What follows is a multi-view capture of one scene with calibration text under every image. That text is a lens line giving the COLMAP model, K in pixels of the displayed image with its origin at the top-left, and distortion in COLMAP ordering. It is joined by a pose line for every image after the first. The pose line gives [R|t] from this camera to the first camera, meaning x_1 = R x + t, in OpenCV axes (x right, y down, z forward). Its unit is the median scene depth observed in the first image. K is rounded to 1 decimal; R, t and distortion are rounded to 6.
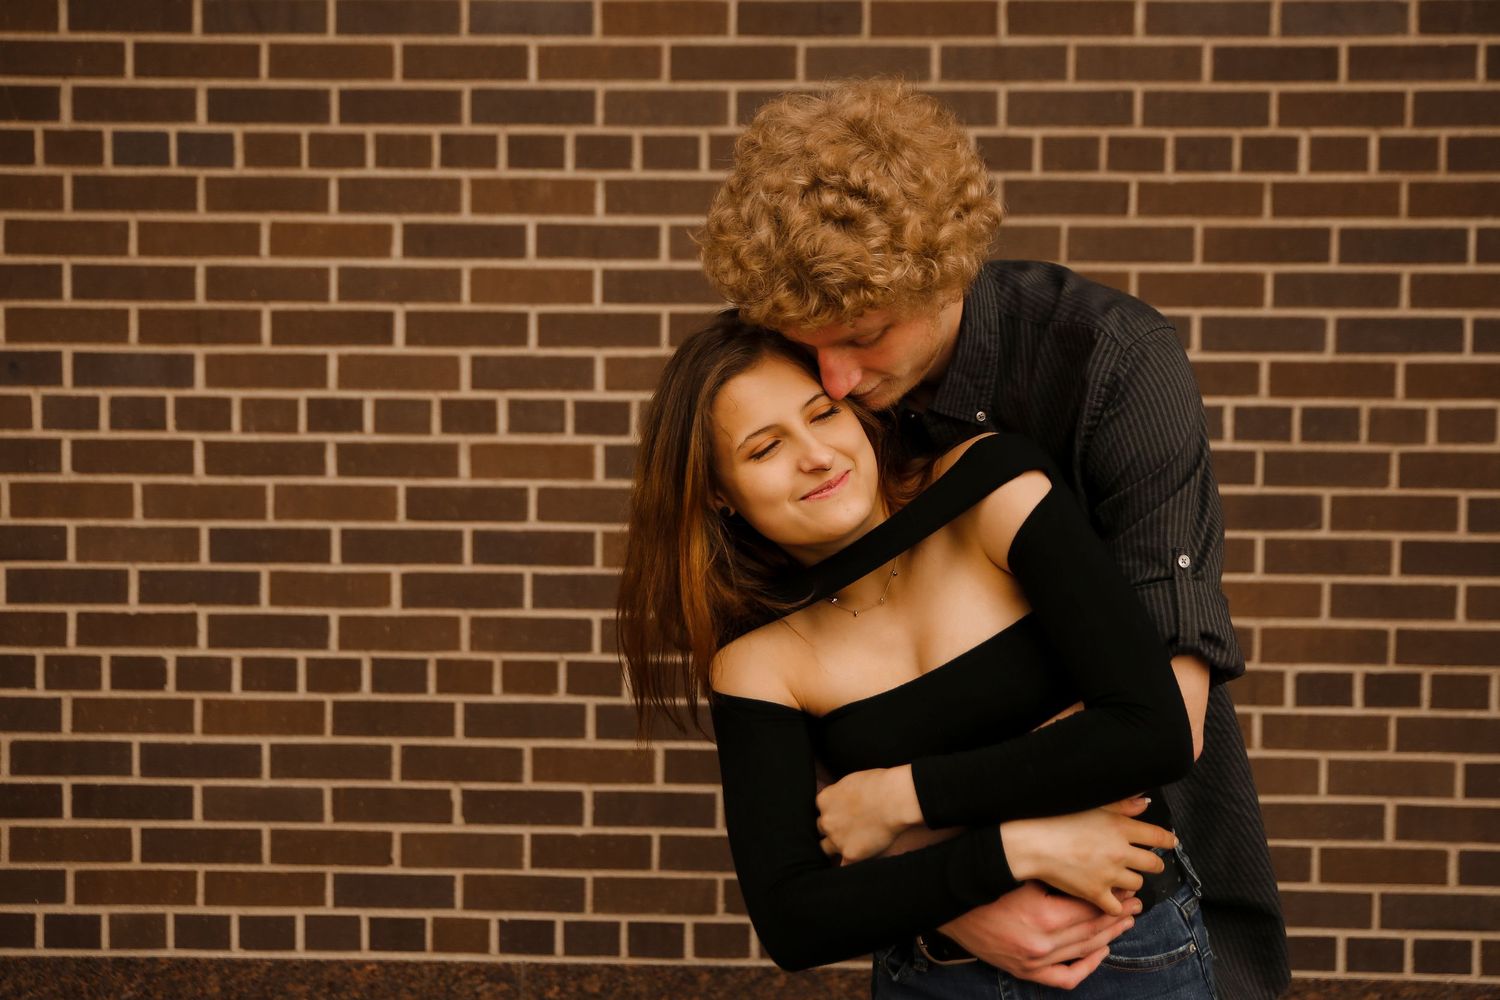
lens RADIAL K [[2295.2, 0, 750.0], [0, 2295.2, 500.0], [0, 0, 1]] dist [0.031295, 0.130936]
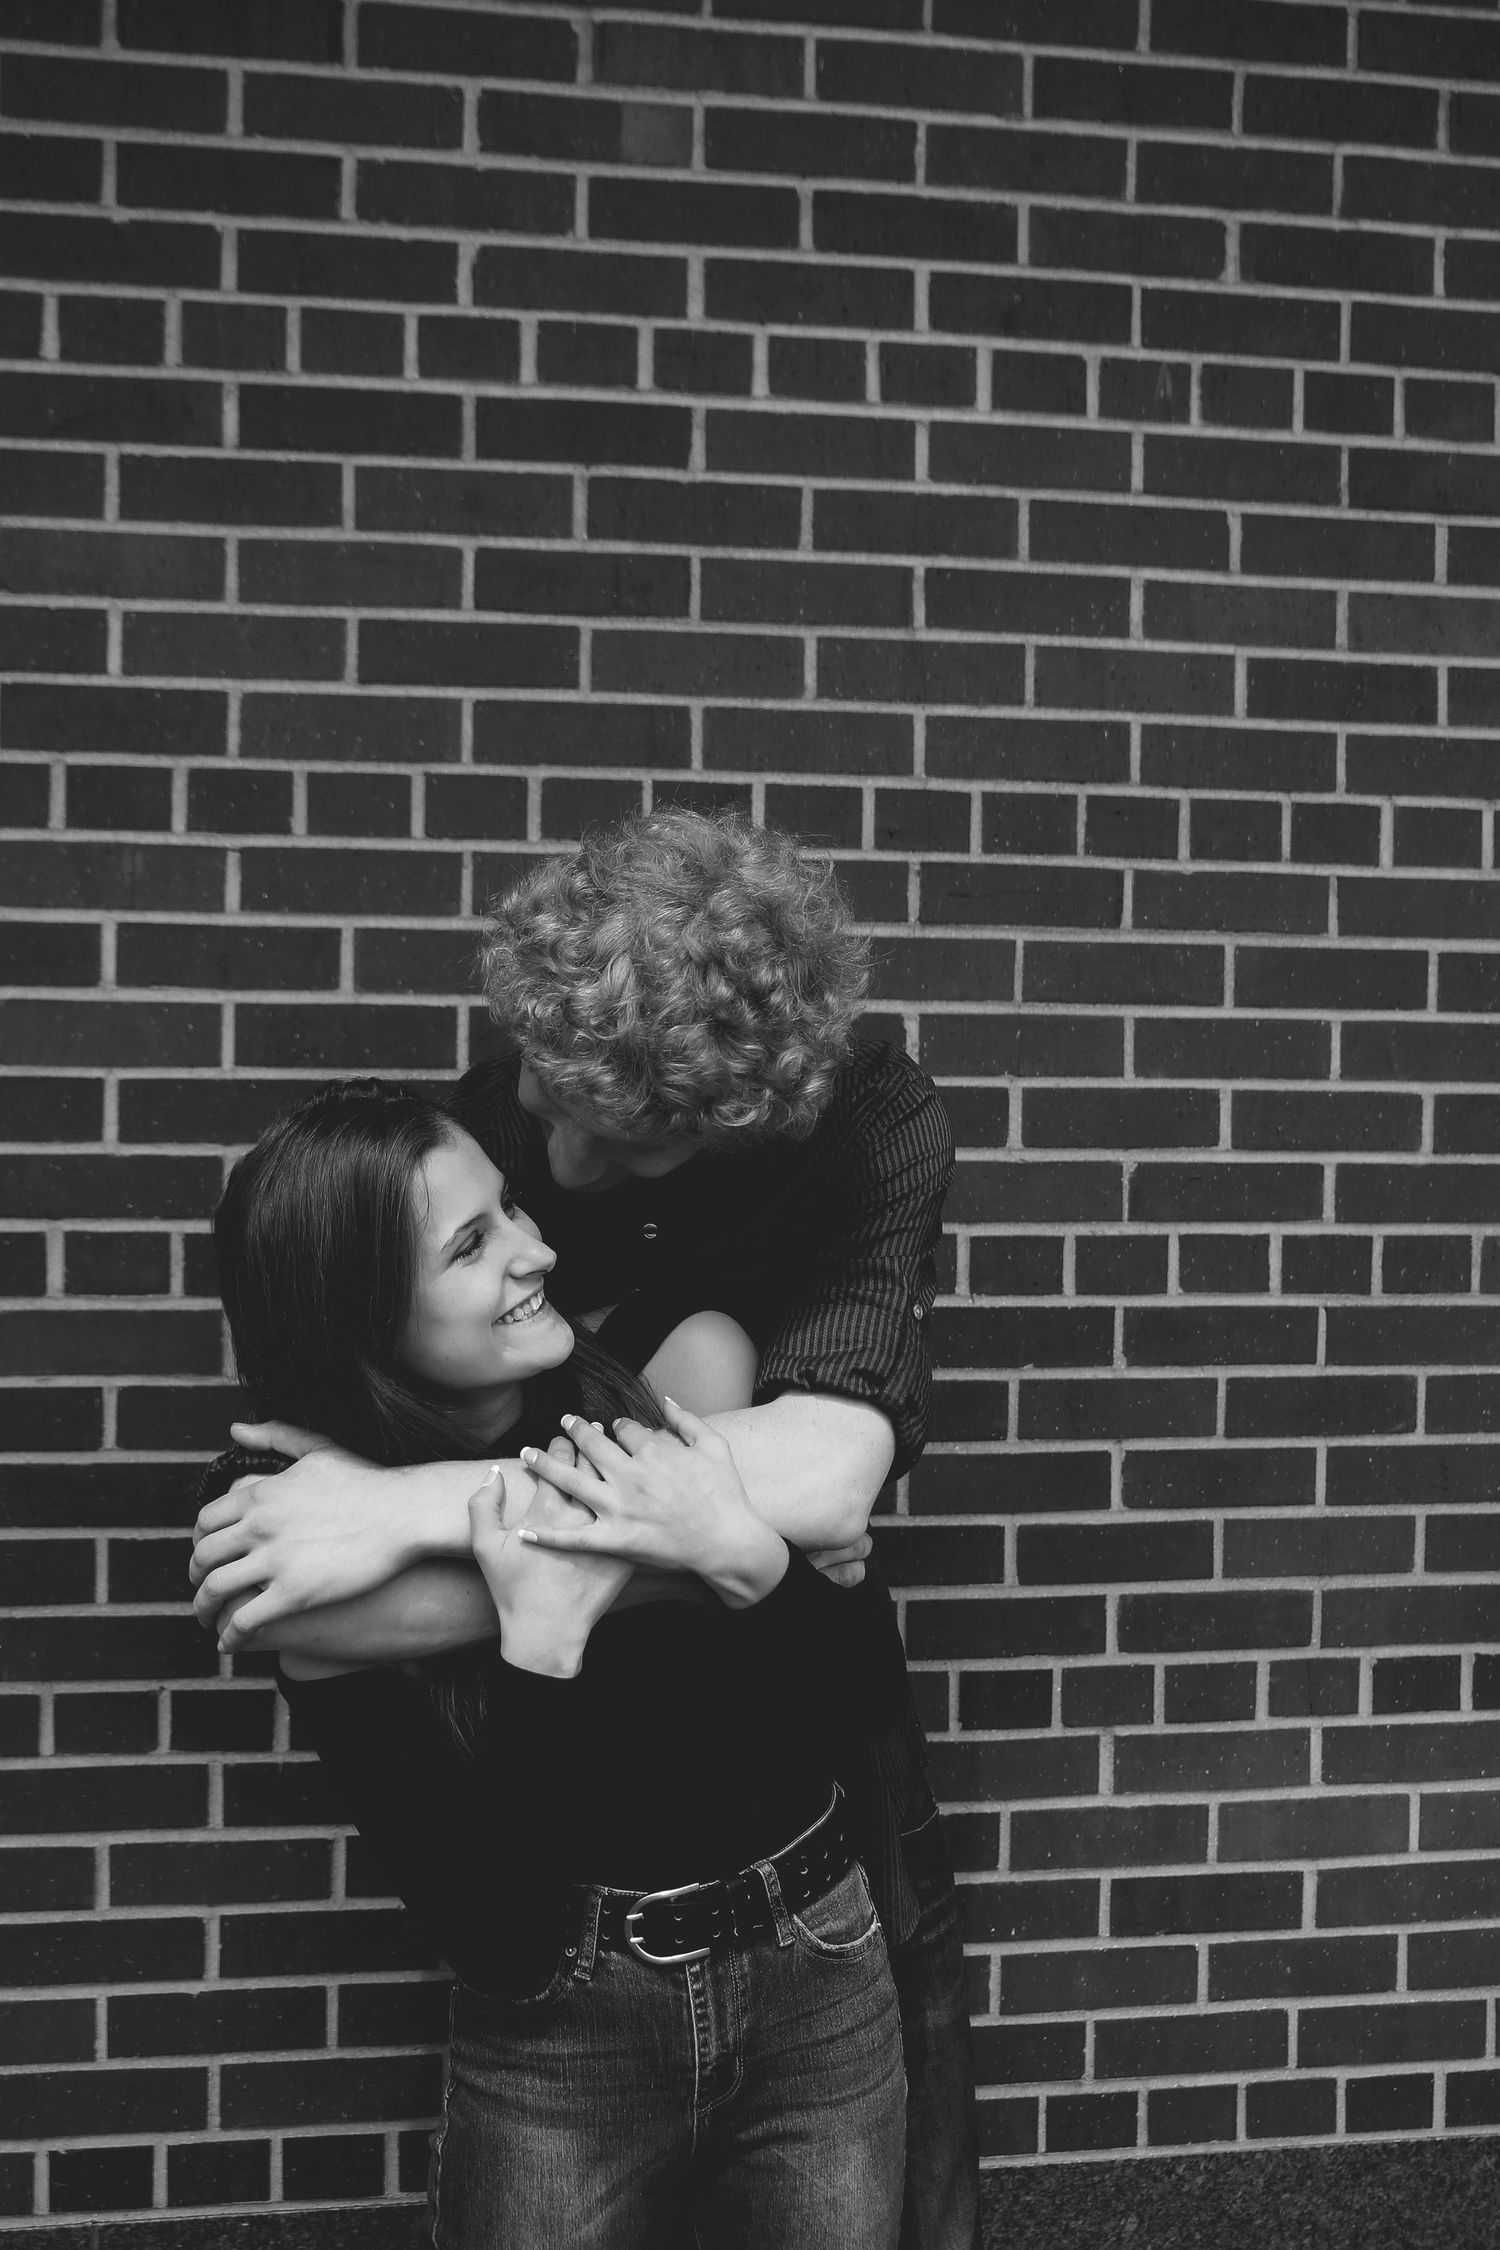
lens RADIAL K [[2213.7, 0, 750.0], [0, 2213.7, 1125.0], [0, 0, 1]] dist [-0.077705, 0.132143]
pose [[0.982512, 0.000037, 0.186201, -0.040699], [0.006169, 0.999444, -0.032751, -0.051497], [-0.186099, 0.033327, 0.981966, 0.435926]]
